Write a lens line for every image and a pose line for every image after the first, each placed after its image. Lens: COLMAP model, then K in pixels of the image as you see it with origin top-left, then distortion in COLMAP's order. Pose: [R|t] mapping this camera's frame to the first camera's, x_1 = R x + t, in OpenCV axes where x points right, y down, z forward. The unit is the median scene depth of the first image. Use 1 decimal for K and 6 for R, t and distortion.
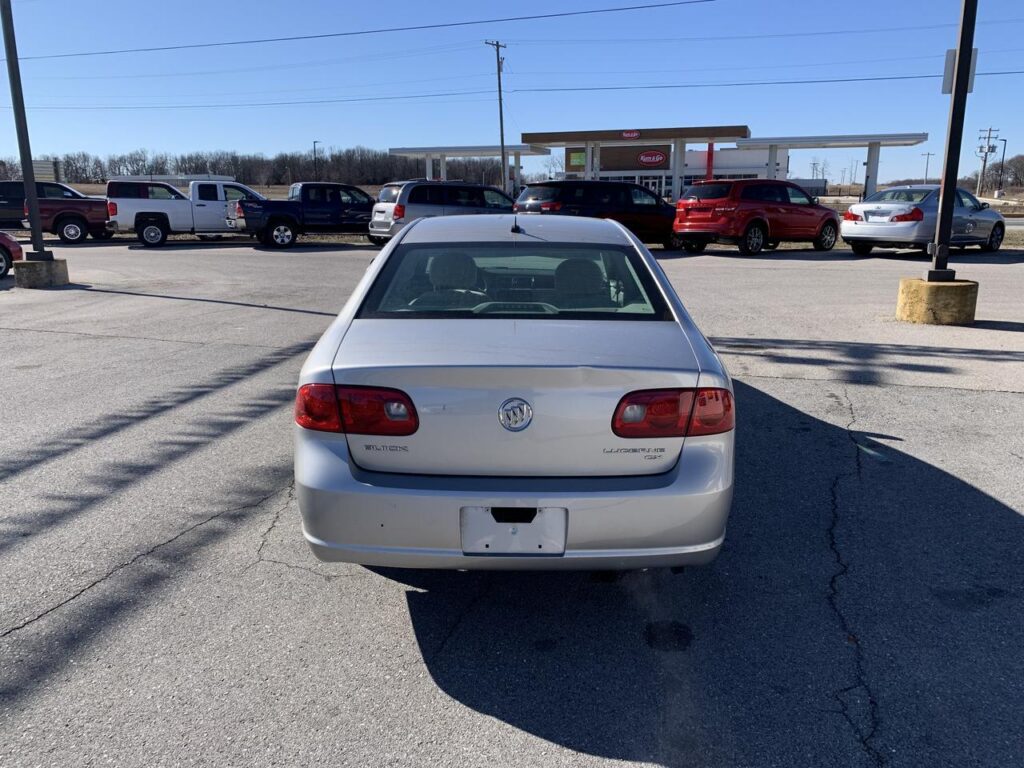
lens RADIAL K [[779.7, 0, 510.3], [0, 779.7, 373.2], [0, 0, 1]] dist [0.030494, -0.027621]
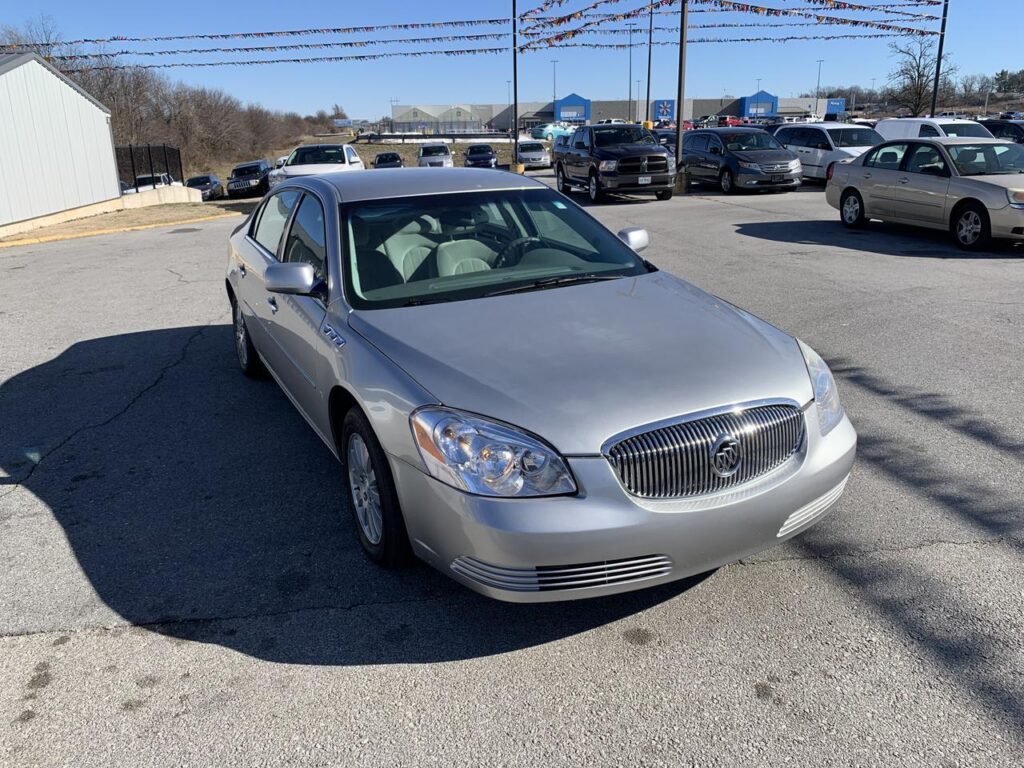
lens RADIAL K [[779.7, 0, 506.2], [0, 779.7, 353.8], [0, 0, 1]] dist [0.030494, -0.027621]
pose [[-0.887336, 0.147524, -0.436889, 0.231721], [-0.079149, 0.884657, 0.459475, -0.294408], [0.454281, 0.442288, -0.773311, 1.221569]]
